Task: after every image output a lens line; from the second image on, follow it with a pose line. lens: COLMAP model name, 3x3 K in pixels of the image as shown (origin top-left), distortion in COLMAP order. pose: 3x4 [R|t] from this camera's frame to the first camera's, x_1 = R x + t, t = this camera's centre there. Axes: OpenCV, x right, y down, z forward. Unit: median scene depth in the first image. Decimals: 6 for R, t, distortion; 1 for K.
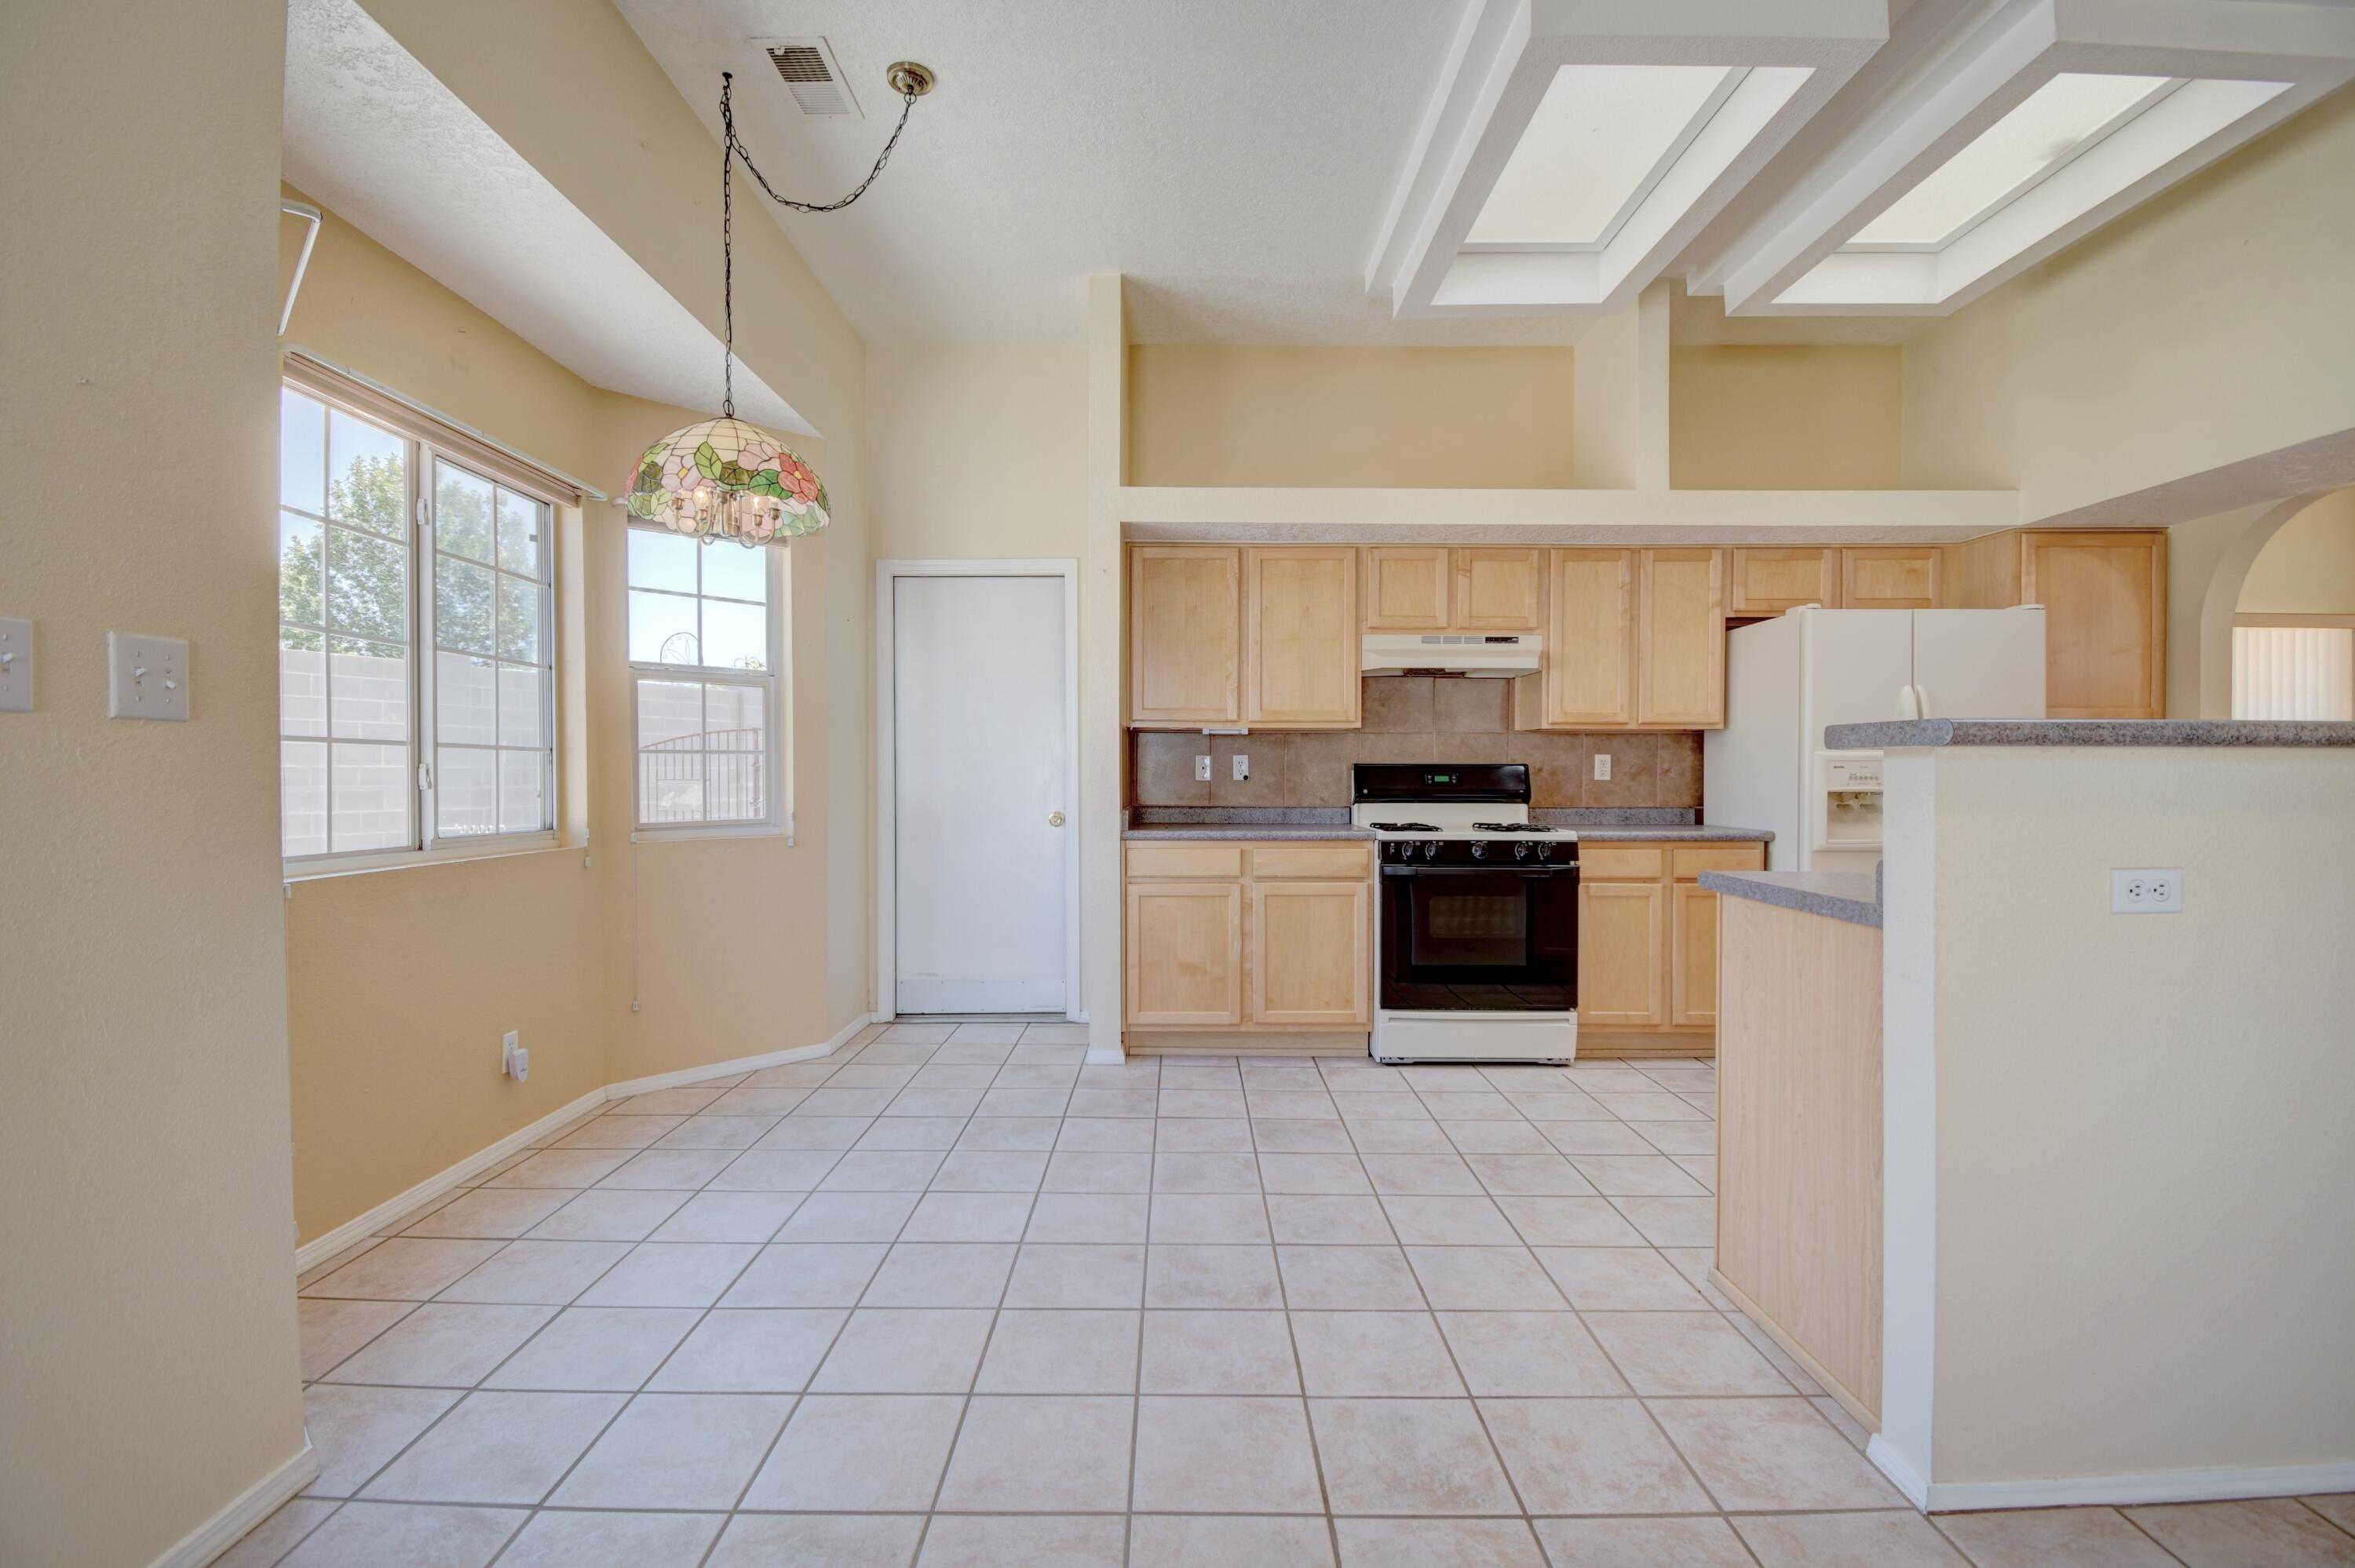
lens RADIAL K [[1046.1, 0, 1175.6], [0, 1046.1, 787.9], [0, 0, 1]] dist [0.017502, -0.023795]
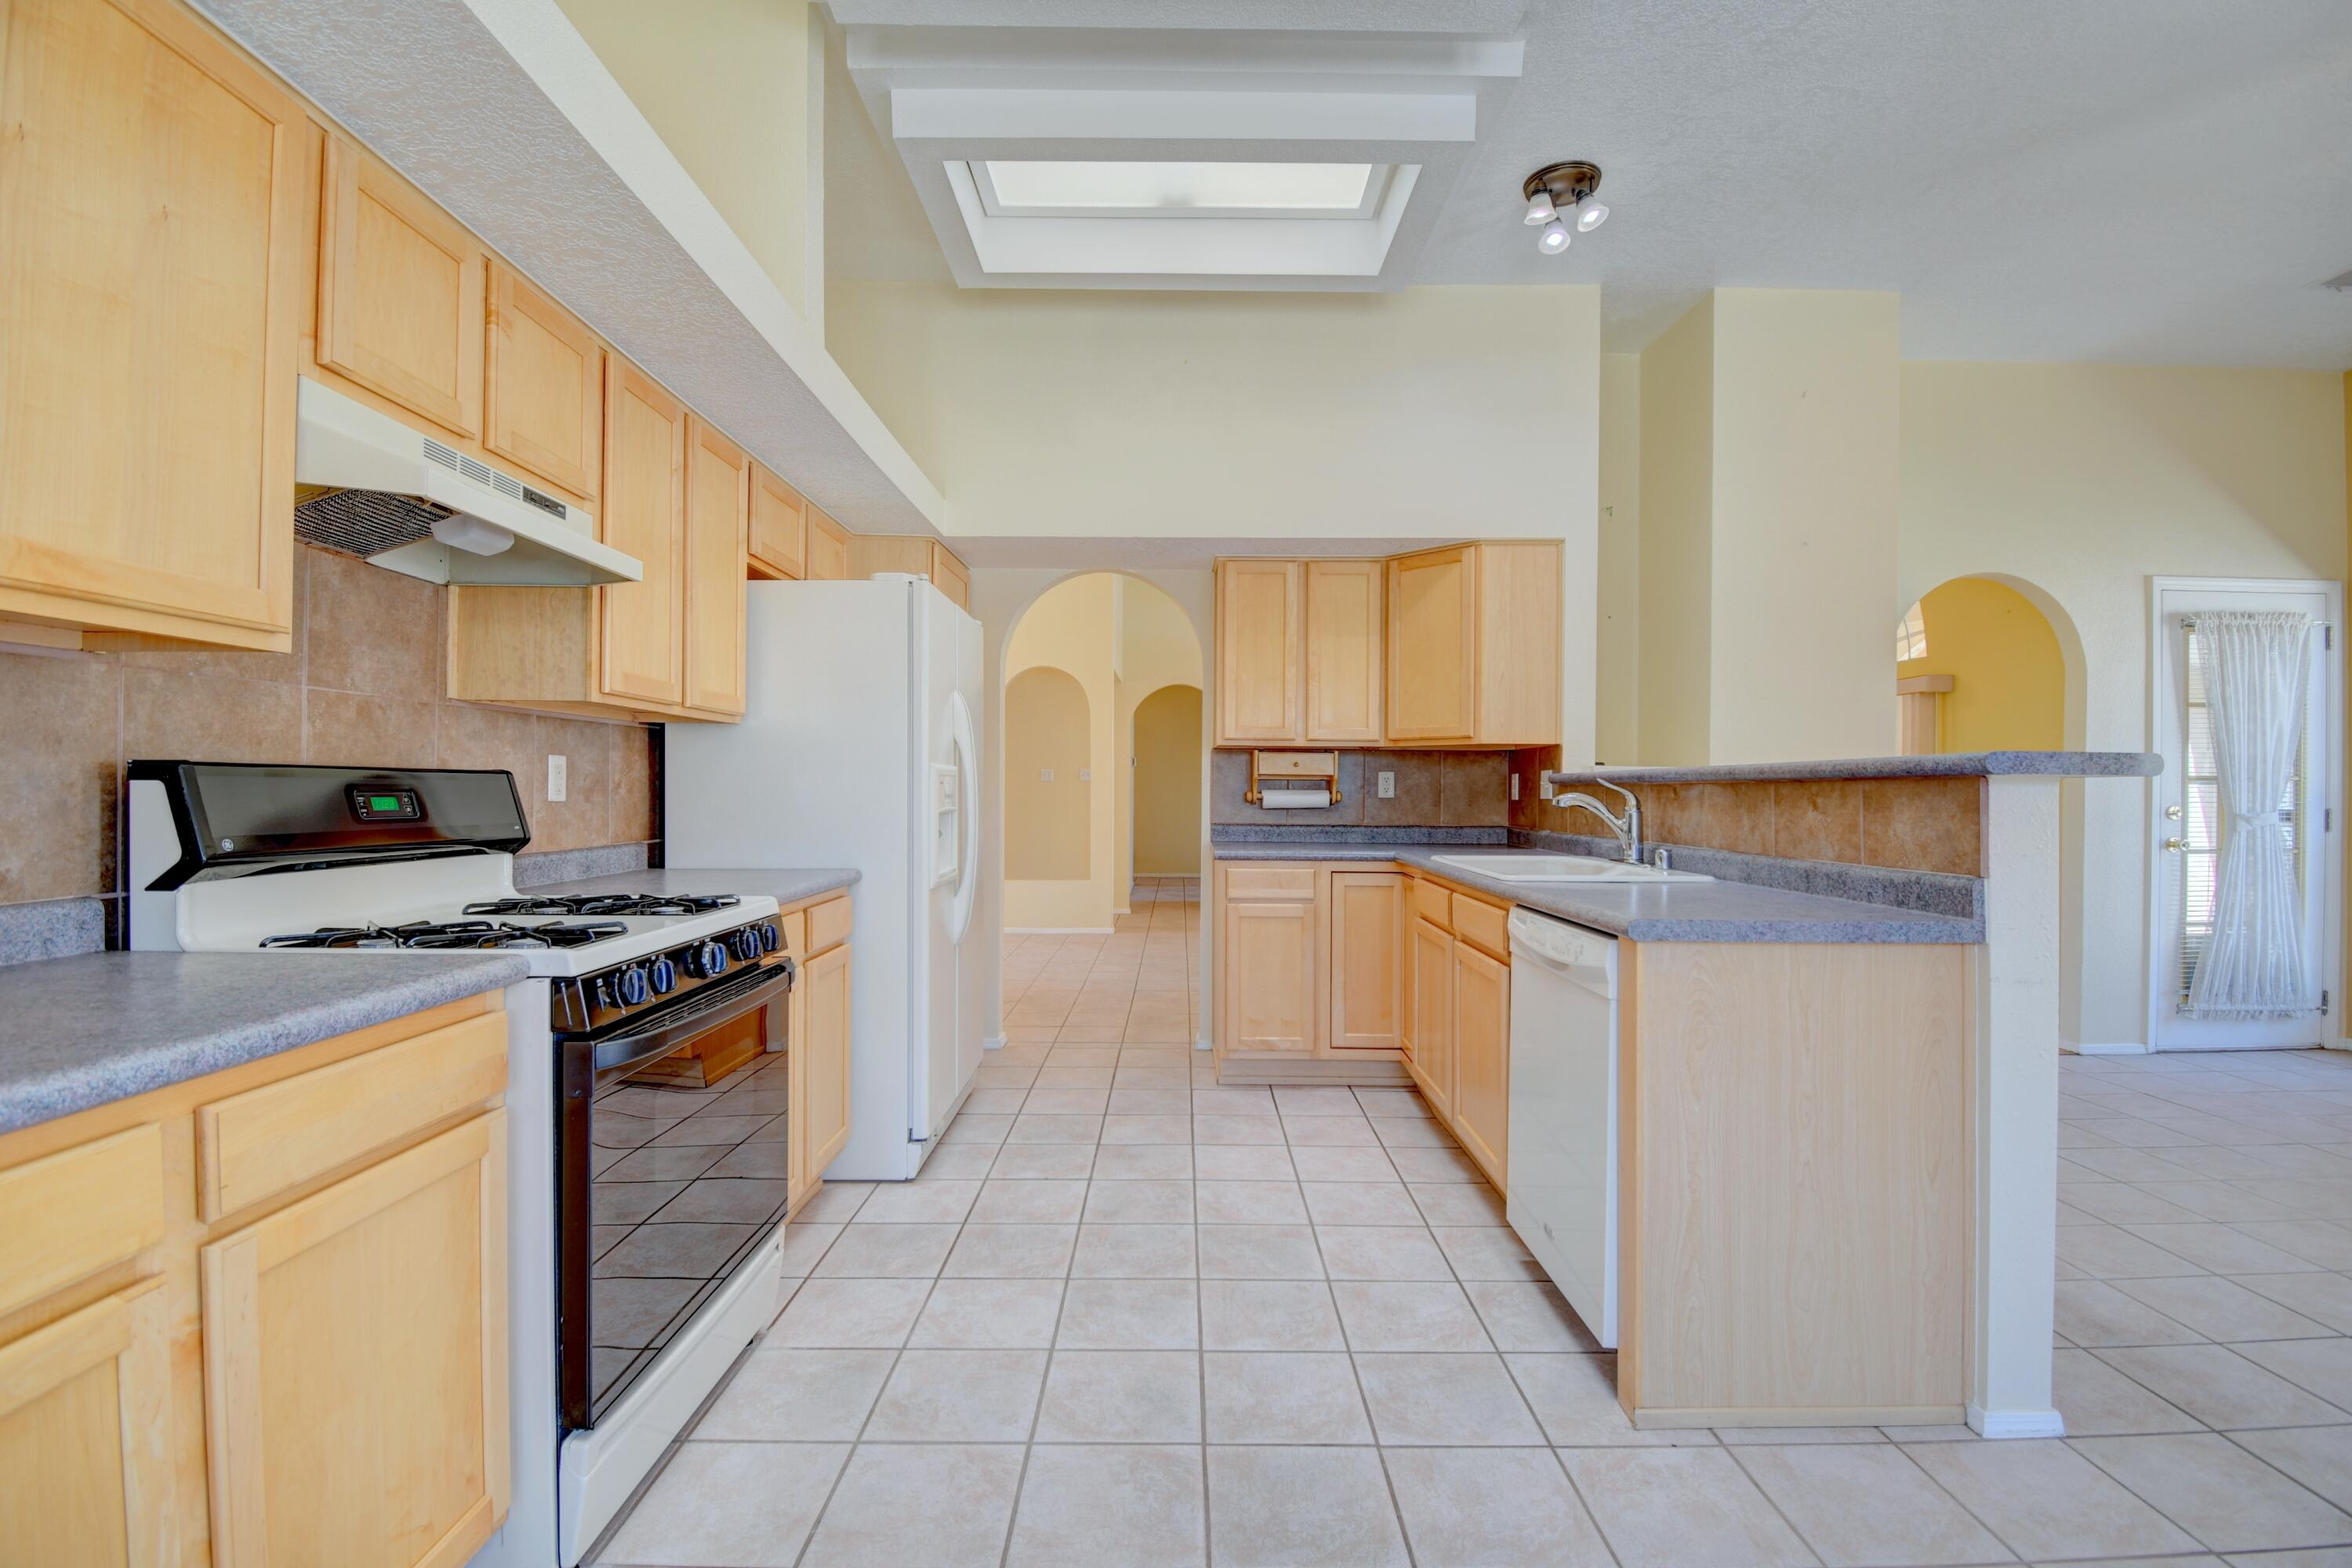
lens RADIAL K [[1044.9, 0, 1174.1], [0, 1044.9, 787.9], [0, 0, 1]] dist [0.017502, -0.023795]
pose [[-0.004162, -0.000279, 0.999991, -0.165531], [0.008746, 0.999962, 0.000316, -0.013680], [-0.999953, 0.008747, -0.004160, 0.770834]]
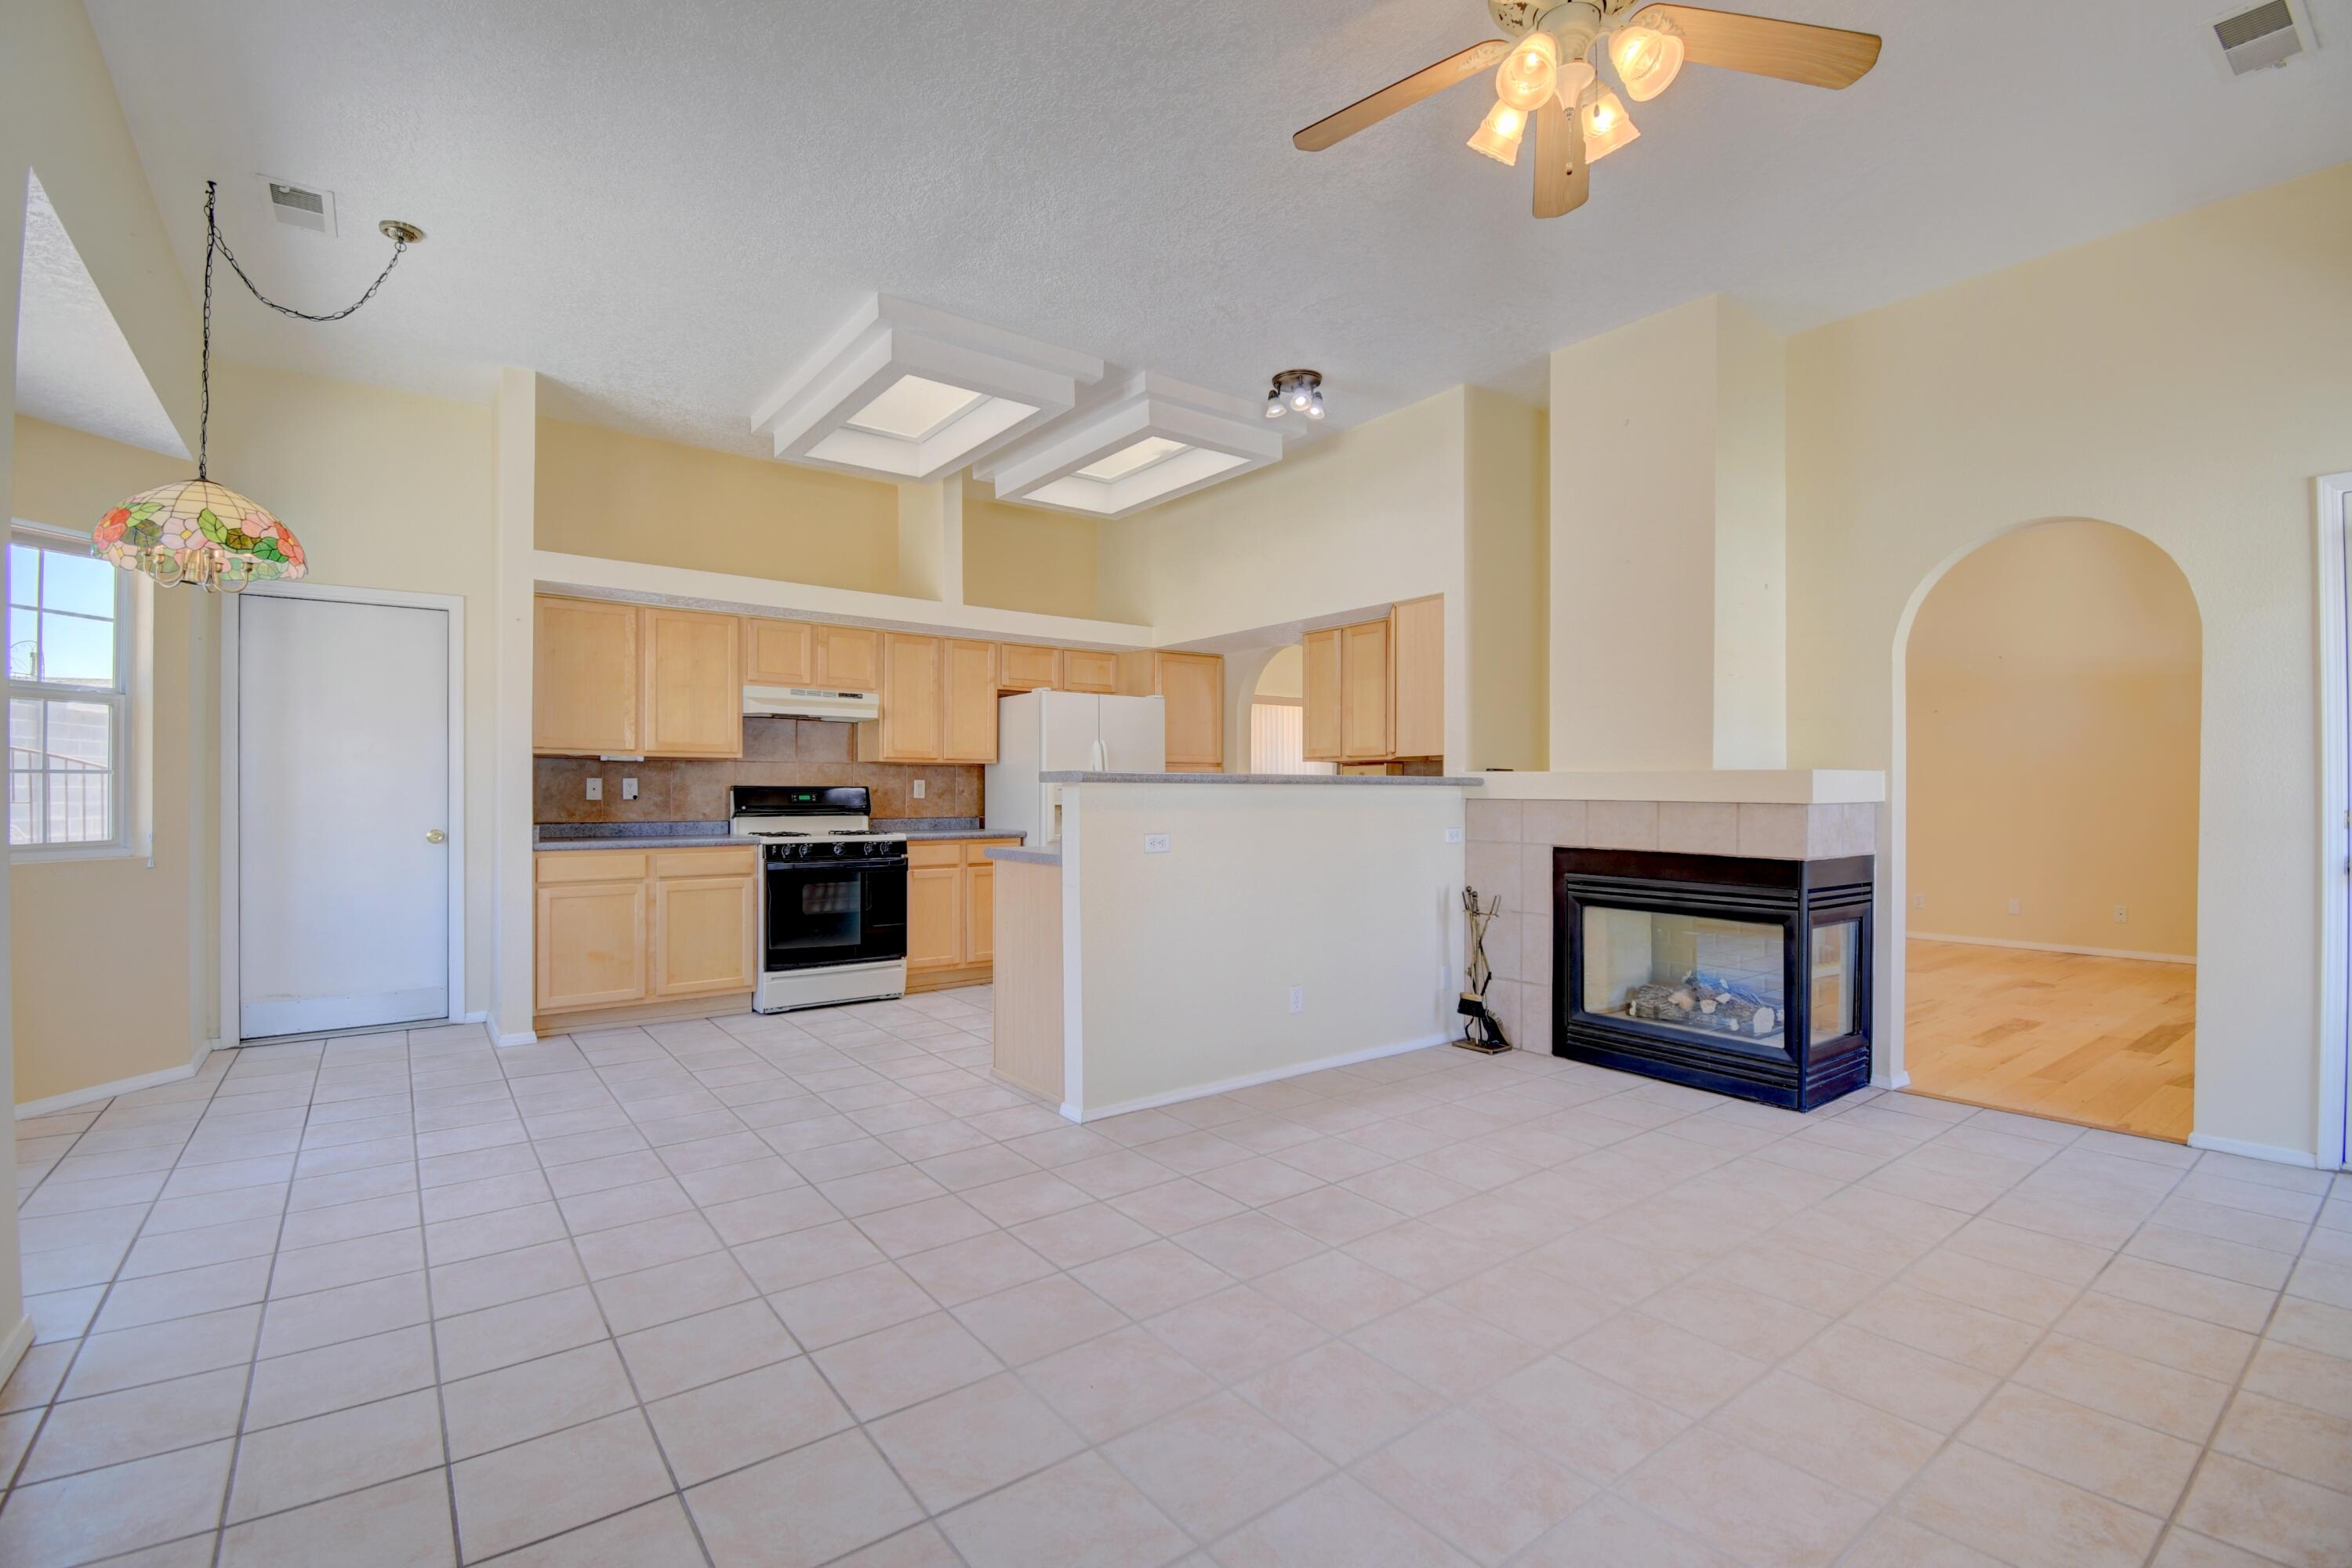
lens RADIAL K [[1044.9, 0, 1174.1], [0, 1044.9, 787.9], [0, 0, 1]] dist [0.017502, -0.023795]
pose [[0.797431, 0.002961, 0.603403, -0.186383], [0.008164, 0.999843, -0.015695, 0.003835], [-0.603355, 0.017442, 0.797282, -0.360984]]
